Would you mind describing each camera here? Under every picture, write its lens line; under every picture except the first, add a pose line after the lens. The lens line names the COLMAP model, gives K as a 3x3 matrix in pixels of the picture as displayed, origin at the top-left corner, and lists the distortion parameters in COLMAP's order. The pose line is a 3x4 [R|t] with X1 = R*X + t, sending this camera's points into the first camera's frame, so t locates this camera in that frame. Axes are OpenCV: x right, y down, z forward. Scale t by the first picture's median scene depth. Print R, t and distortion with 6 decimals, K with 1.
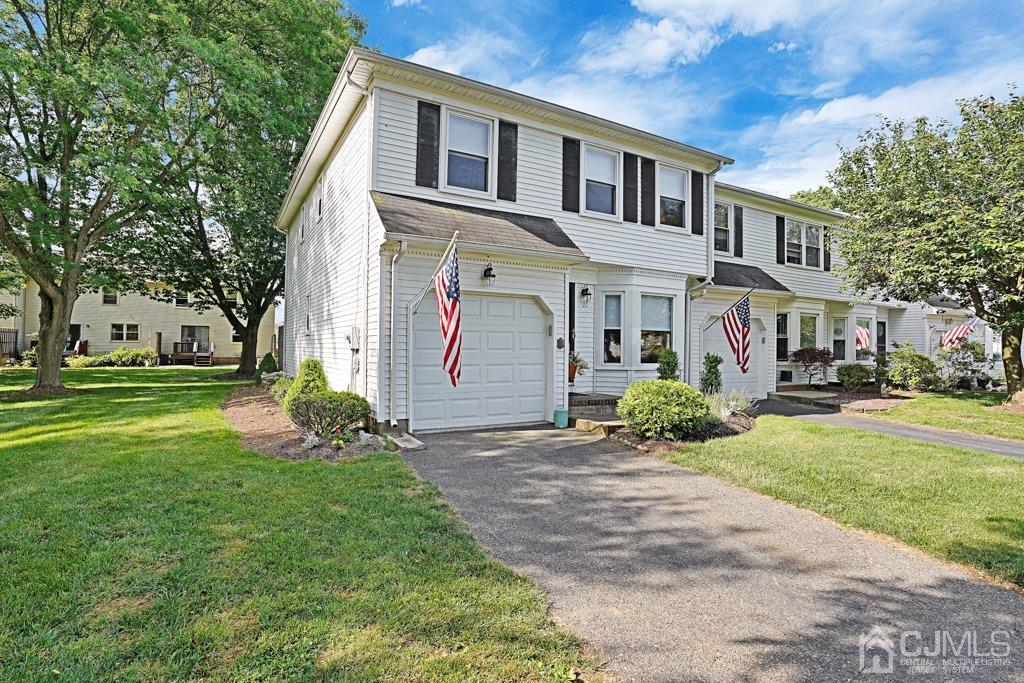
lens RADIAL K [[526.3, 0, 527.9], [0, 526.3, 344.7], [0, 0, 1]] dist [-0.063693, 0.030278]
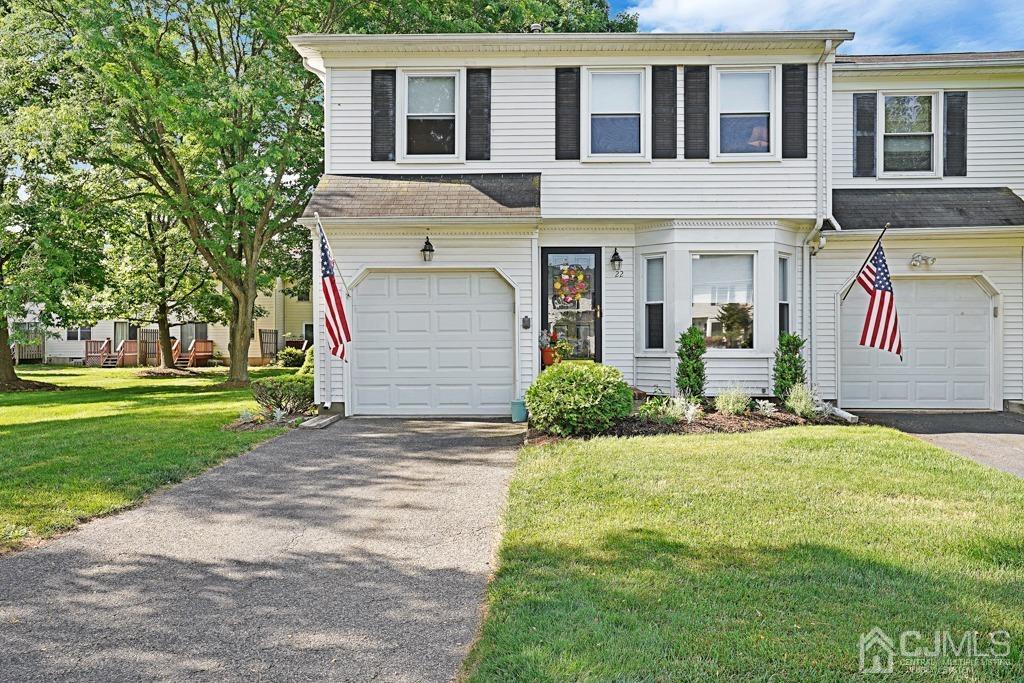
lens RADIAL K [[731.7, 0, 507.6], [0, 731.7, 343.3], [0, 0, 1]] dist [0.010185, 0.005884]
pose [[0.849272, -0.015173, -0.527737, 0.635940], [0.016072, 0.999867, -0.002883, 0.032249], [0.527710, -0.006033, 0.849403, -0.006691]]
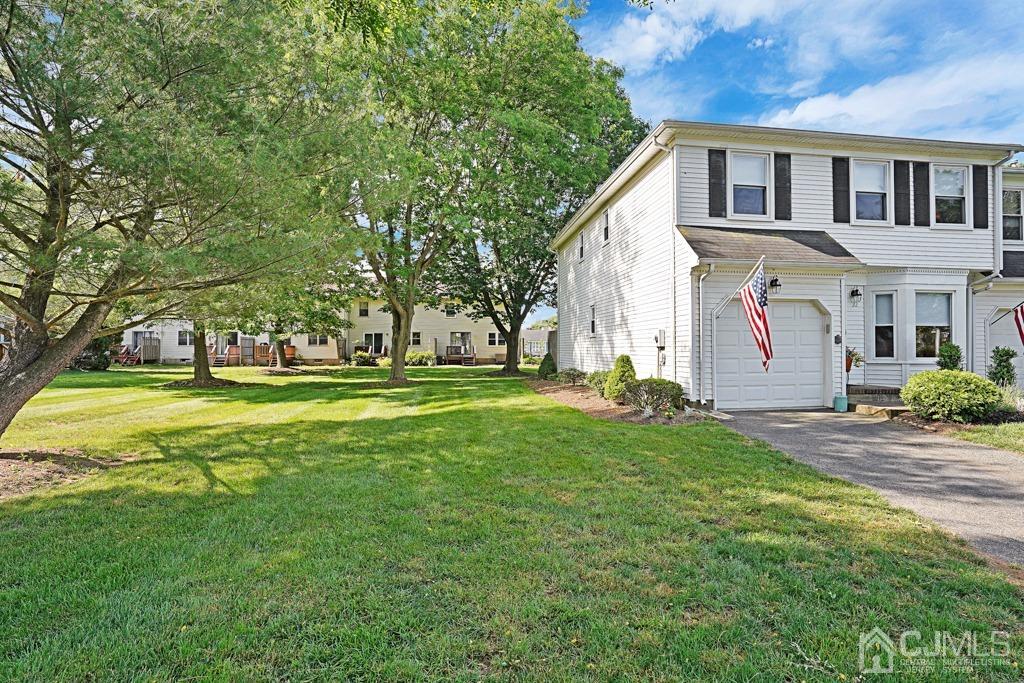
lens RADIAL K [[526.3, 0, 518.3], [0, 526.3, 344.2], [0, 0, 1]] dist [-0.063693, 0.030278]
pose [[0.915843, -0.015313, -0.401244, -0.123850], [0.013839, 0.999883, -0.006571, 0.005496], [0.401298, 0.000465, 0.915947, -0.312988]]
